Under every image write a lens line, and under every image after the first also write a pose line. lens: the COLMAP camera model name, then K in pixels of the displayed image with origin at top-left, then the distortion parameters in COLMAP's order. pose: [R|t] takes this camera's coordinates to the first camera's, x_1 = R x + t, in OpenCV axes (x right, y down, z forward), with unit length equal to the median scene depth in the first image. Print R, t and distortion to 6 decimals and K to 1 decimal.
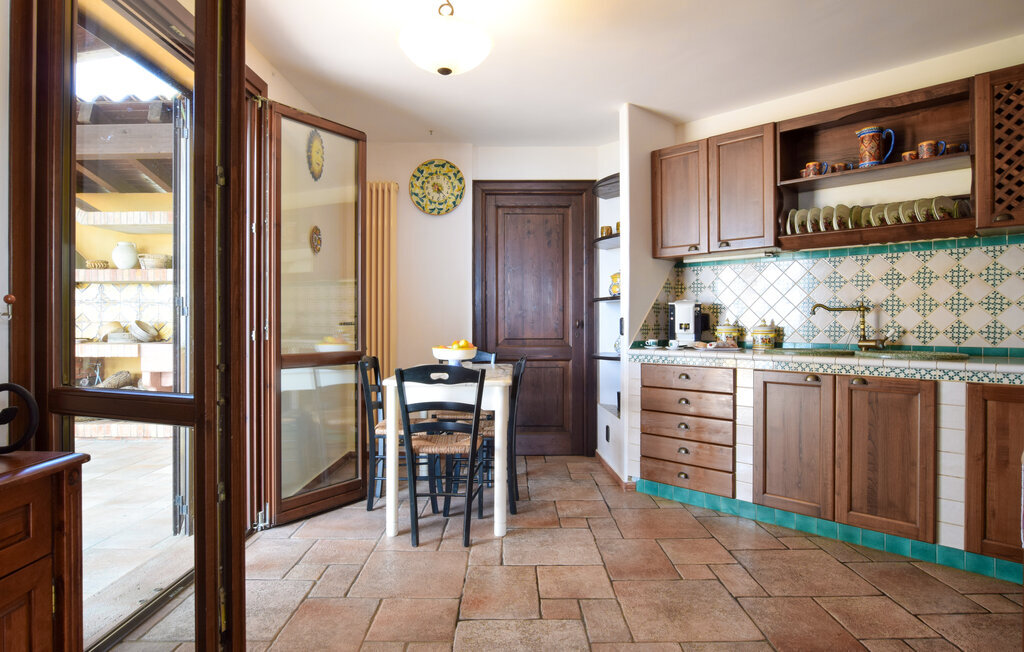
lens RADIAL K [[572.3, 0, 512.5], [0, 572.3, 322.4], [0, 0, 1]] dist [-0.003602, 0.000443]
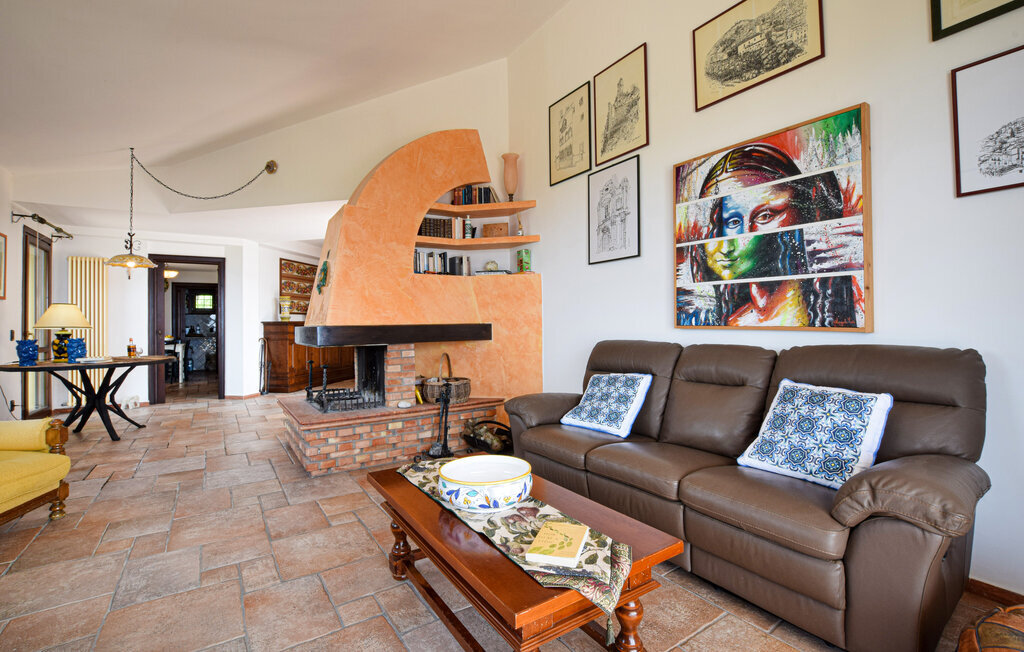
lens RADIAL K [[458.0, 0, 512.9], [0, 458.0, 325.1], [0, 0, 1]] dist [-0.021422, 0.002896]
pose [[0.831106, -0.001806, 0.556111, 0.123360], [0.006271, 0.999962, -0.006125, -0.002273], [-0.556078, 0.008578, 0.831086, -2.505783]]
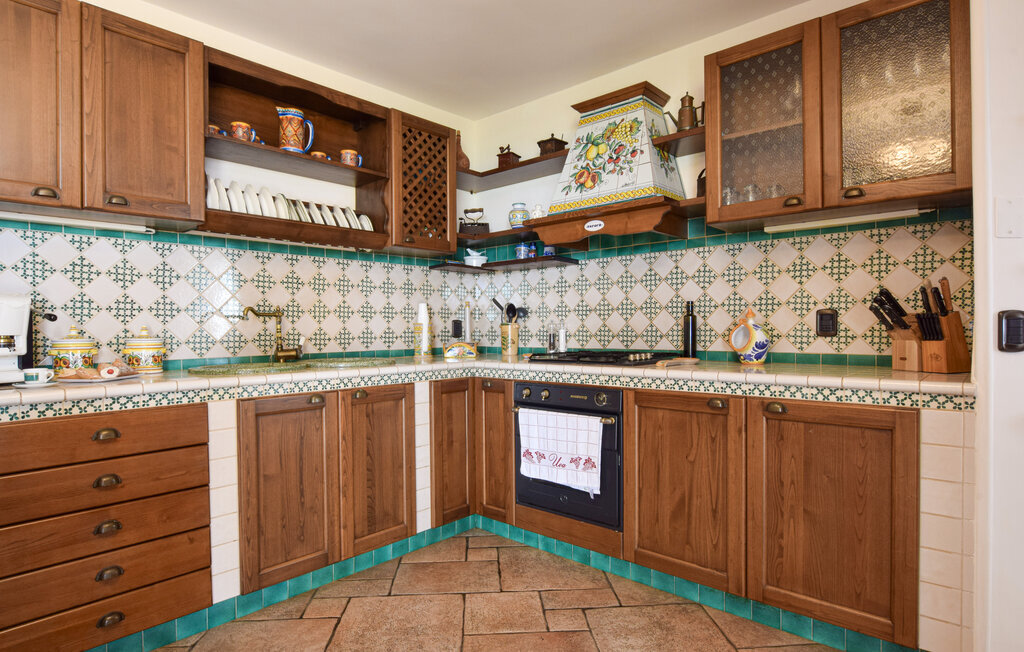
lens RADIAL K [[572.3, 0, 512.4], [0, 572.3, 328.8], [0, 0, 1]] dist [-0.003602, 0.000443]
pose [[-0.055363, -0.007249, 0.998440, -0.239585], [0.008943, 0.999930, 0.007756, -0.004754], [-0.998426, 0.009358, -0.055294, 0.607455]]
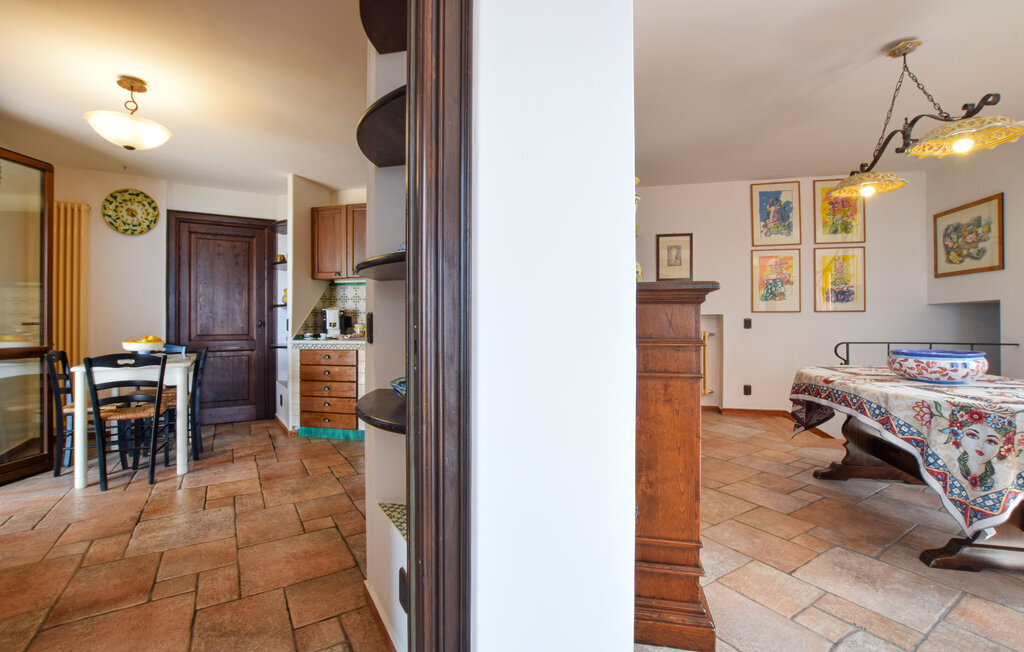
lens RADIAL K [[458.0, 0, 511.6], [0, 458.0, 319.8], [0, 0, 1]] dist [-0.021422, 0.002896]
pose [[0.852679, 0.001584, 0.522433, 0.073648], [0.001614, 0.999983, -0.005666, 0.001722], [-0.522433, 0.005675, 0.852662, -0.310799]]
